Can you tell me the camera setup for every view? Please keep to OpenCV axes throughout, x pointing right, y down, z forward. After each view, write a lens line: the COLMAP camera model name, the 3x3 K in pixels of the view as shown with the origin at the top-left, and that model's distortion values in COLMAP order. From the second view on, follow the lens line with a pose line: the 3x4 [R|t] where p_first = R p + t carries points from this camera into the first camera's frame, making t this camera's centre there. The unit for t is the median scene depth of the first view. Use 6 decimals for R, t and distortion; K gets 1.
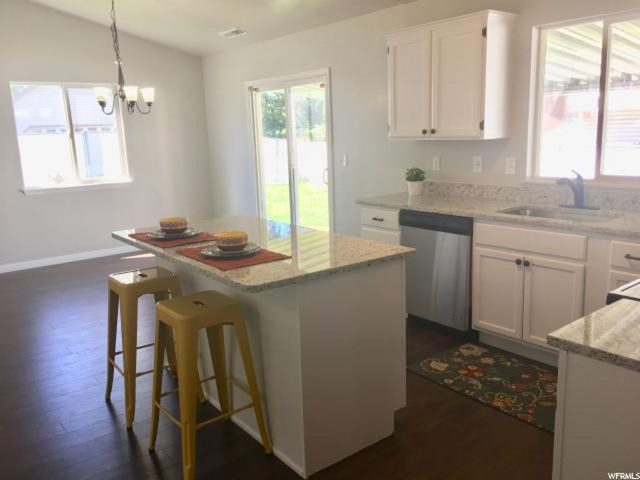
lens RADIAL K [[533.2, 0, 320.6], [0, 533.2, 220.3], [0, 0, 1]] dist [0.005305, 0.002419]
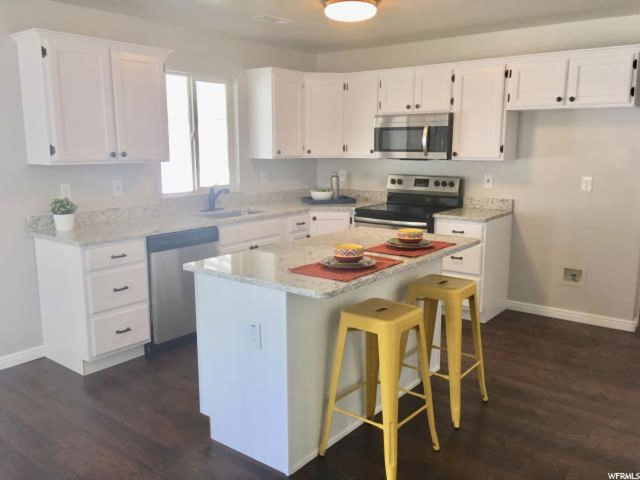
lens RADIAL K [[551.6, 0, 320.0], [0, 551.6, 240.0], [0, 0, 1]] dist [0.003935, 0.001397]
pose [[-0.246816, -0.131558, 0.960091, -0.819861], [0.169897, 0.969522, 0.176527, -0.128893], [-0.954053, 0.206686, -0.216942, 0.884704]]
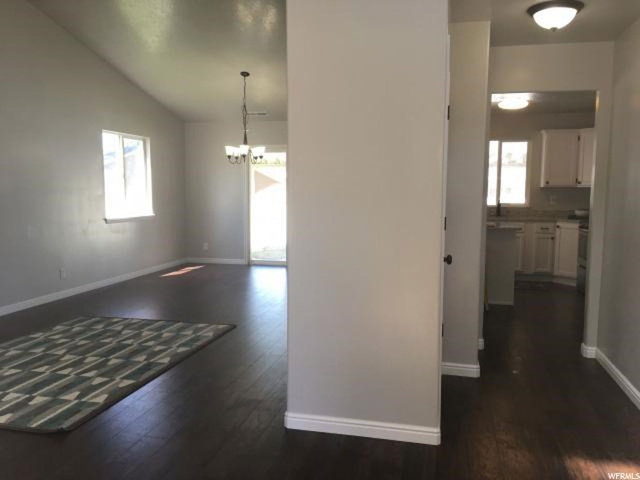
lens RADIAL K [[551.6, 0, 320.0], [0, 551.6, 240.0], [0, 0, 1]] dist [0.003935, 0.001397]
pose [[0.775416, -0.026090, 0.630912, -1.415289], [0.080064, 0.995144, -0.057251, 0.132261], [-0.626355, 0.094906, 0.773739, -0.331308]]
